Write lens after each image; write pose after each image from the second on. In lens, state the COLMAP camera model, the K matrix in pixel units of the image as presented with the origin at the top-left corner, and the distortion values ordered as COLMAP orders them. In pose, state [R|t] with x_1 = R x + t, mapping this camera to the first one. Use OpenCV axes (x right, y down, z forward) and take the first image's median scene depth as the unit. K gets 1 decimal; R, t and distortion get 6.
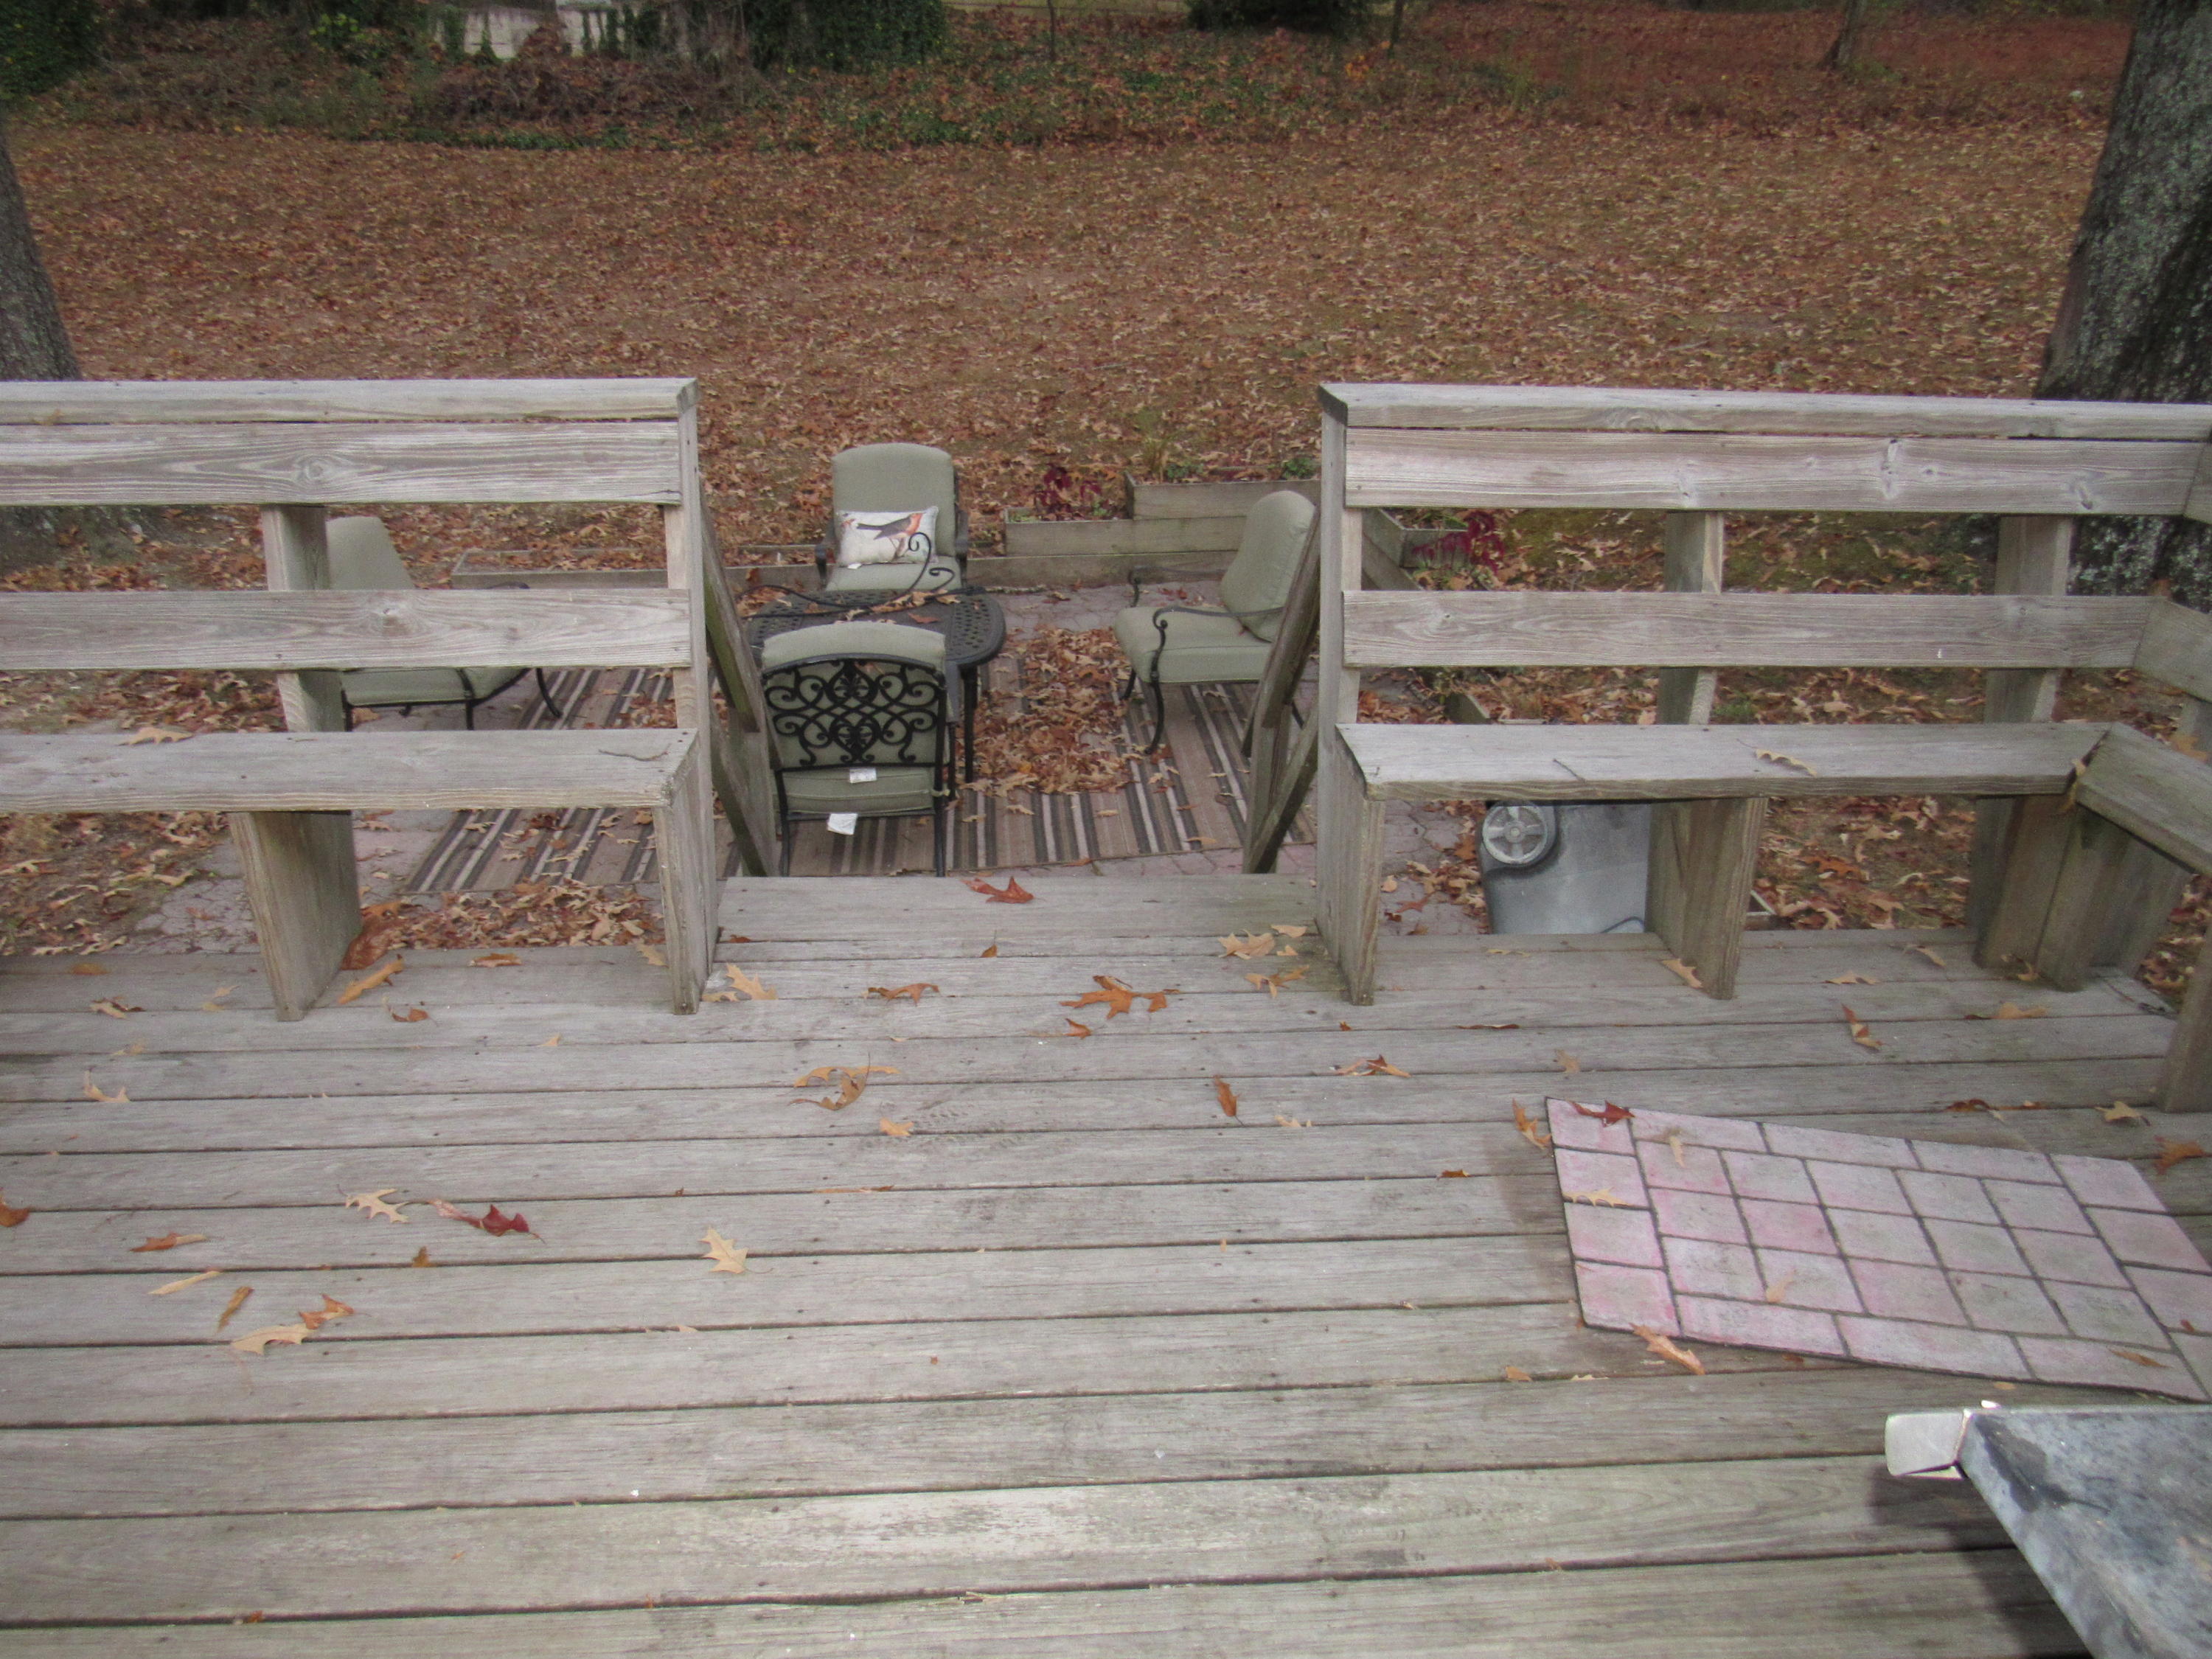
lens RADIAL K [[1578.0, 0, 1108.7], [0, 1578.0, 819.3], [0, 0, 1]] dist [-0.007031, -0.035765]
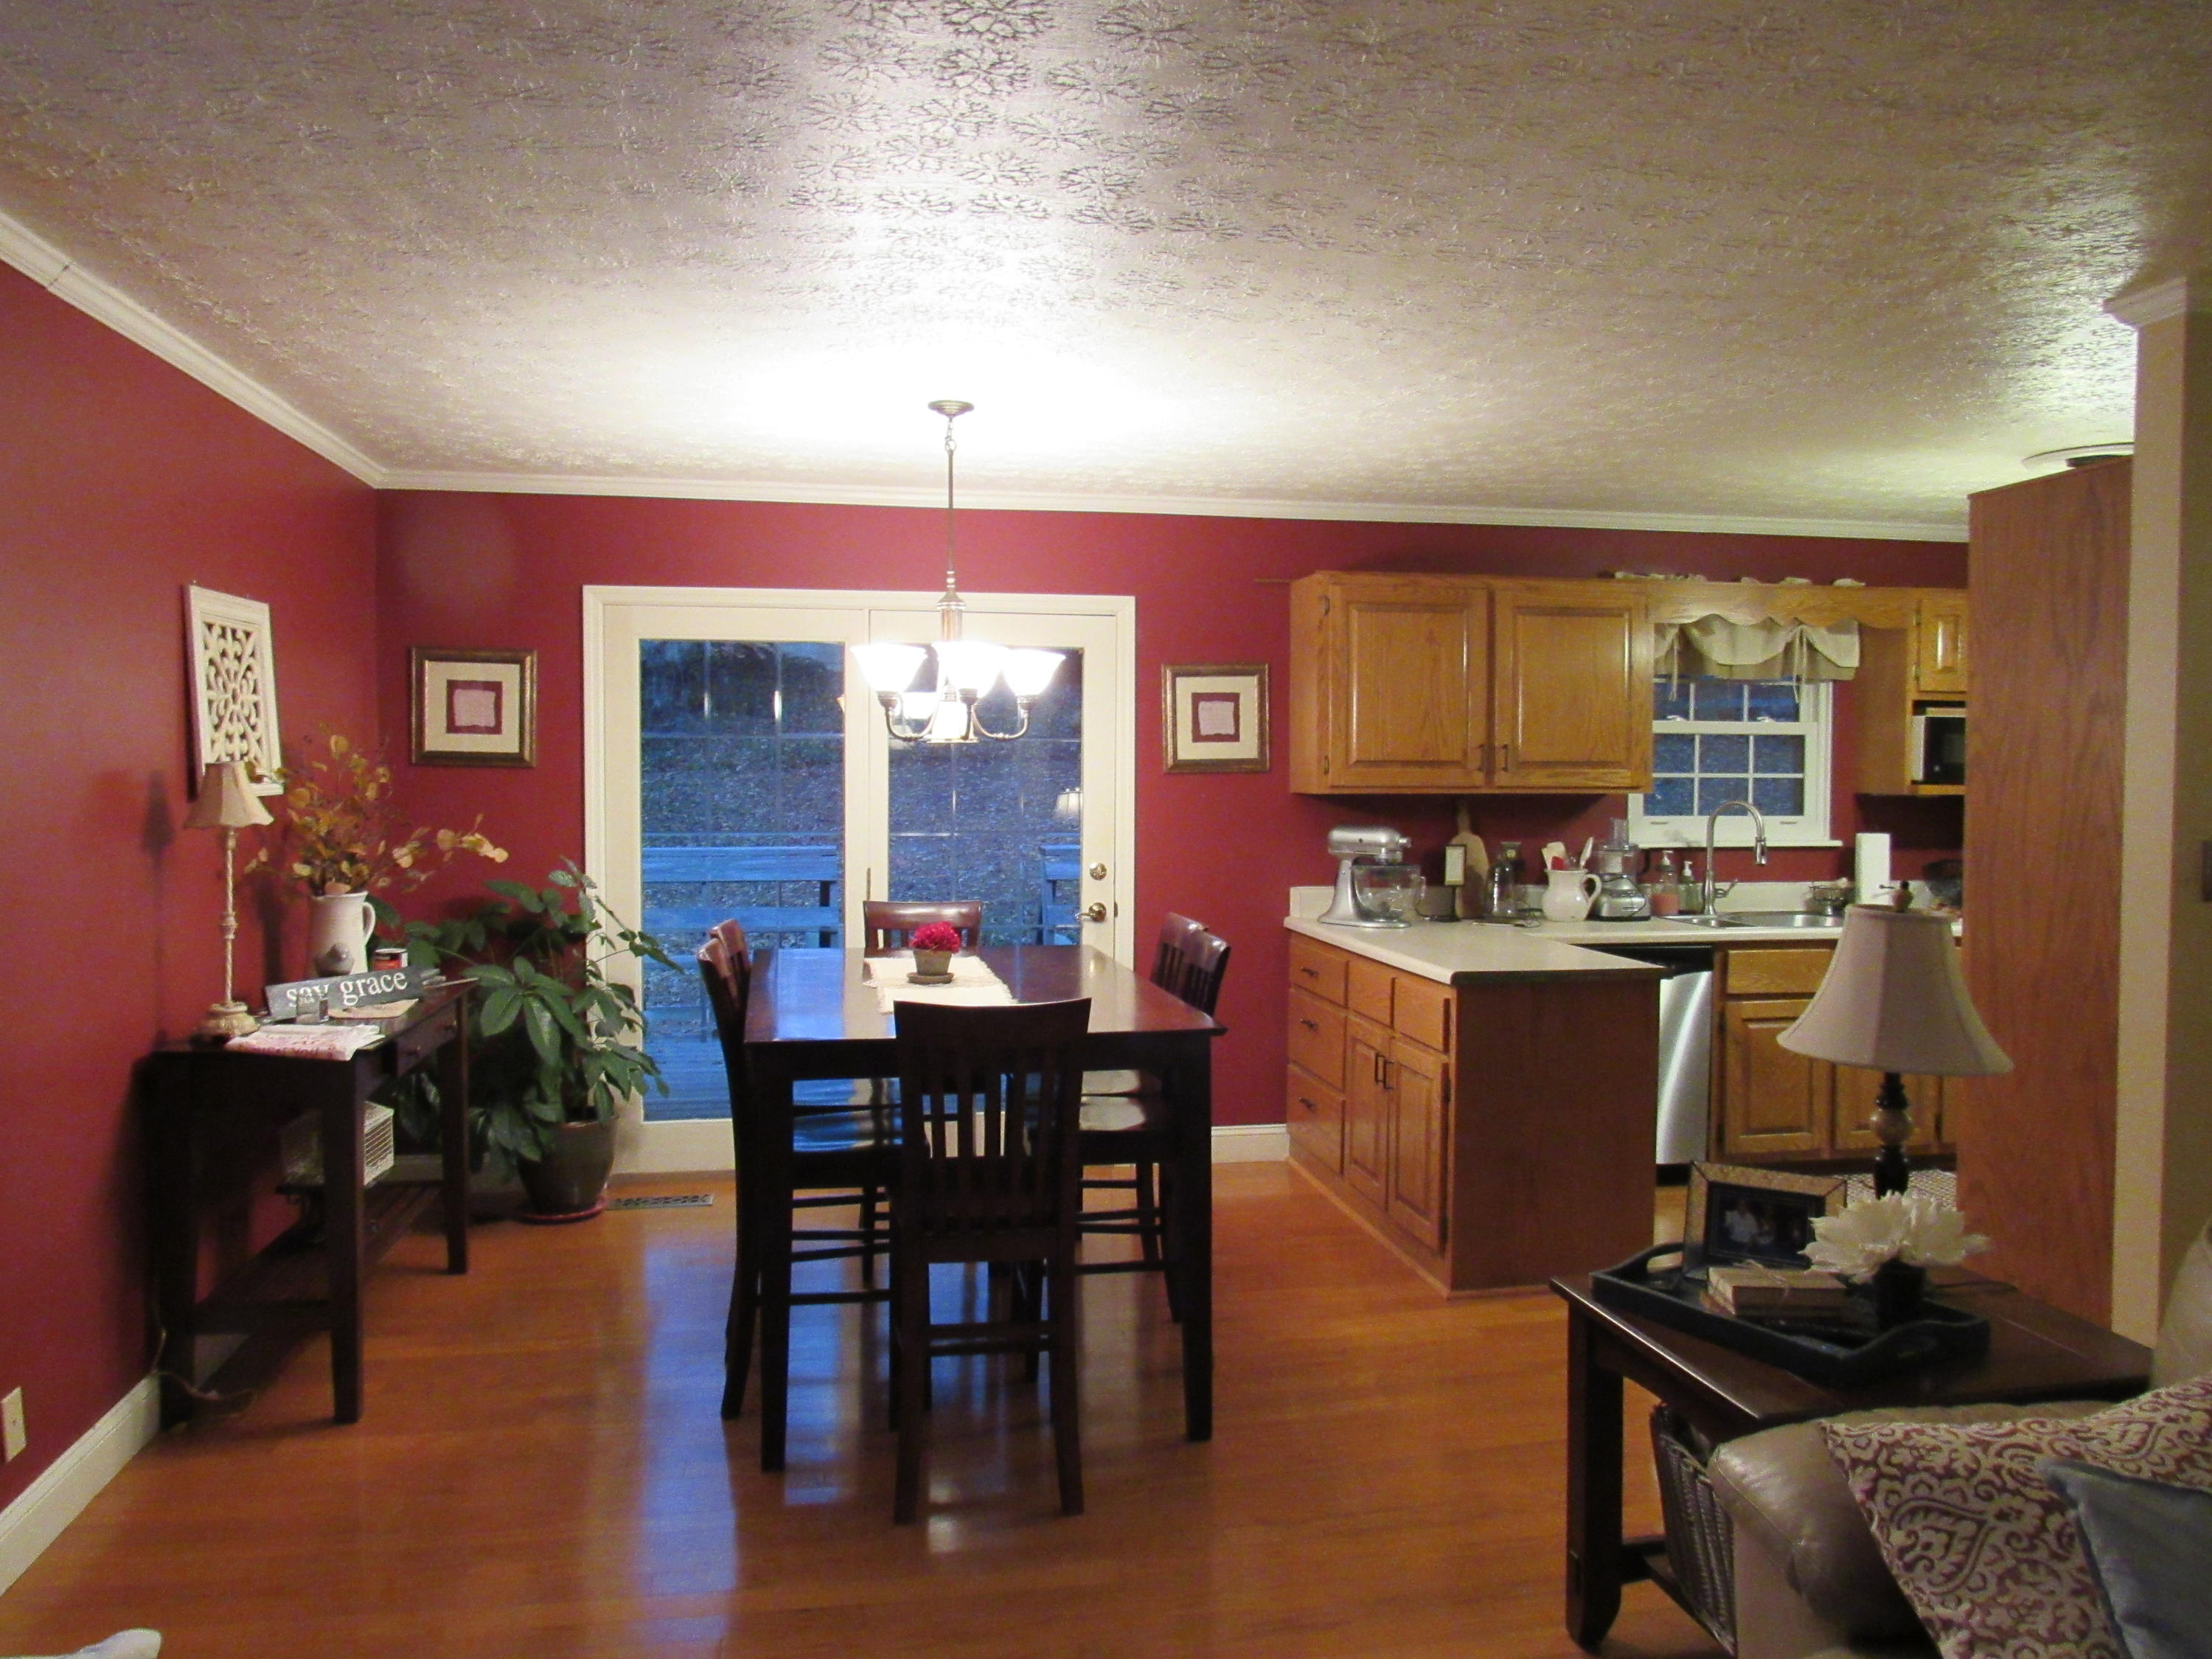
lens RADIAL K [[1578.0, 0, 1108.7], [0, 1578.0, 819.3], [0, 0, 1]] dist [-0.007031, -0.035765]
pose [[0.994260, -0.013968, 0.106071, -0.010675], [0.050915, 0.933747, -0.354293, 0.150525], [-0.094095, 0.357660, 0.929099, -0.368627]]
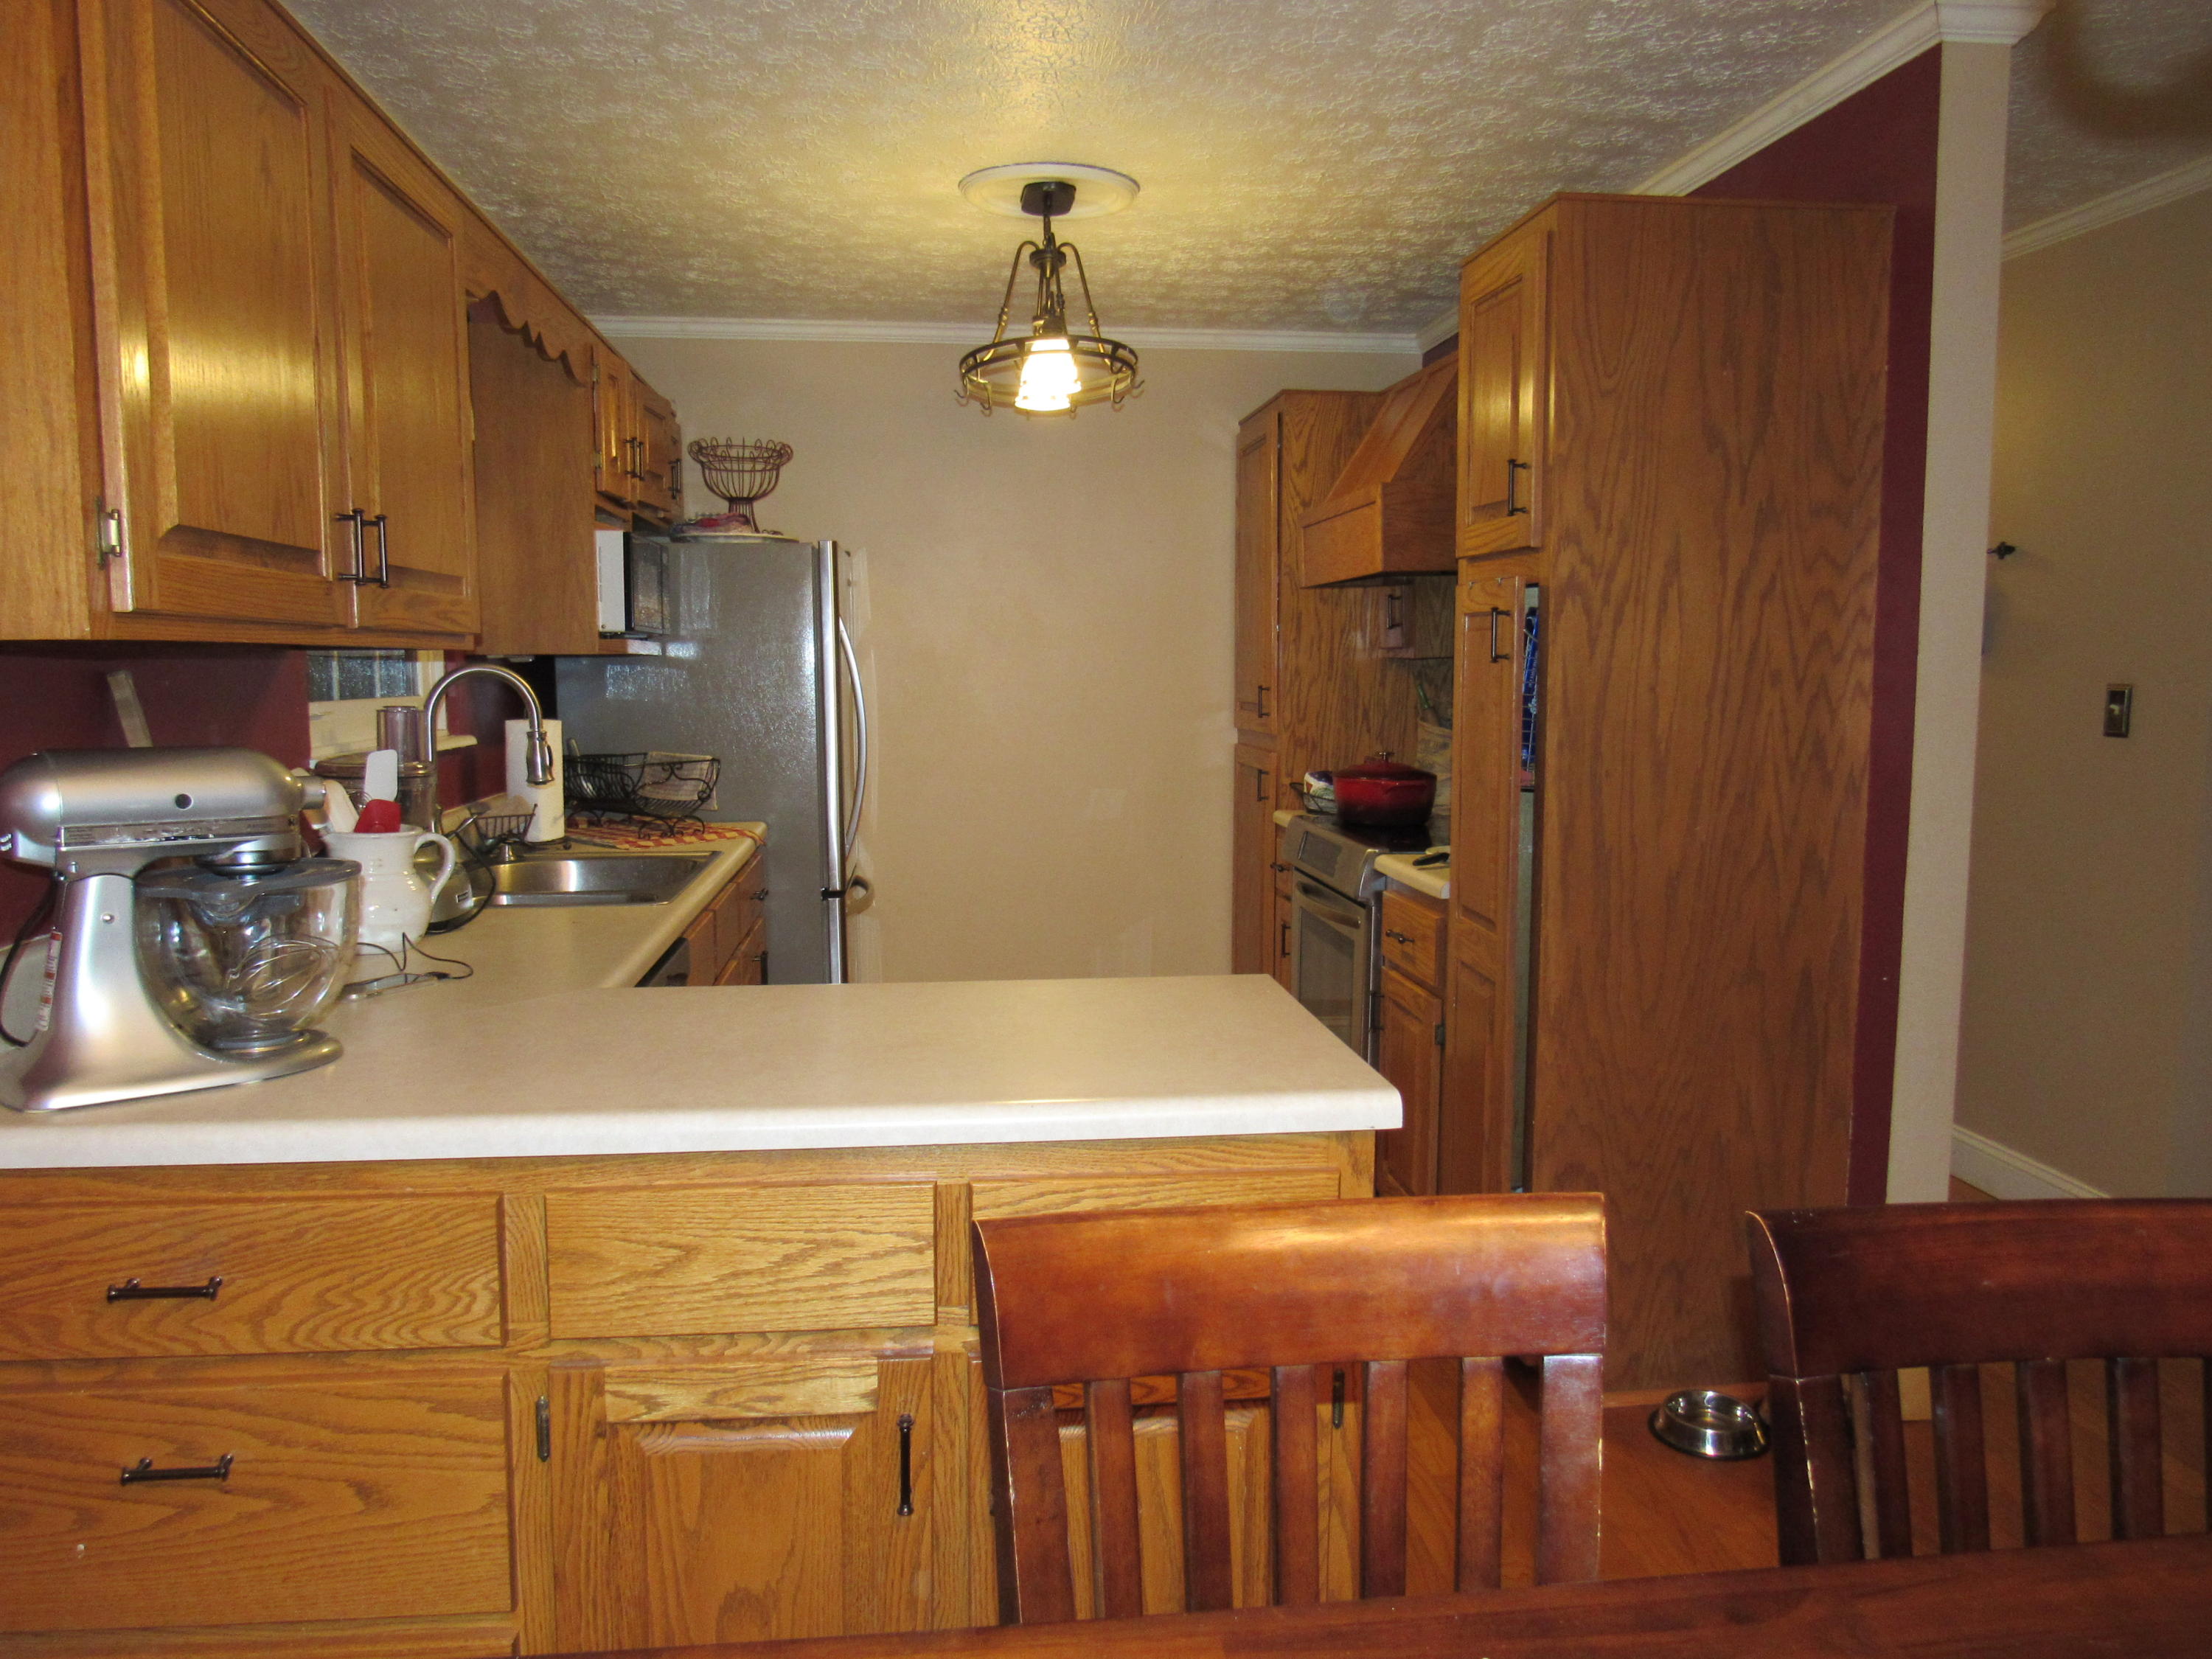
lens RADIAL K [[1578.0, 0, 1108.7], [0, 1578.0, 819.3], [0, 0, 1]] dist [-0.007031, -0.035765]
pose [[-0.045607, -0.112962, 0.992552, -0.066630], [0.387999, 0.913576, 0.121801, -0.323302], [-0.920531, 0.390664, 0.002164, 0.834525]]
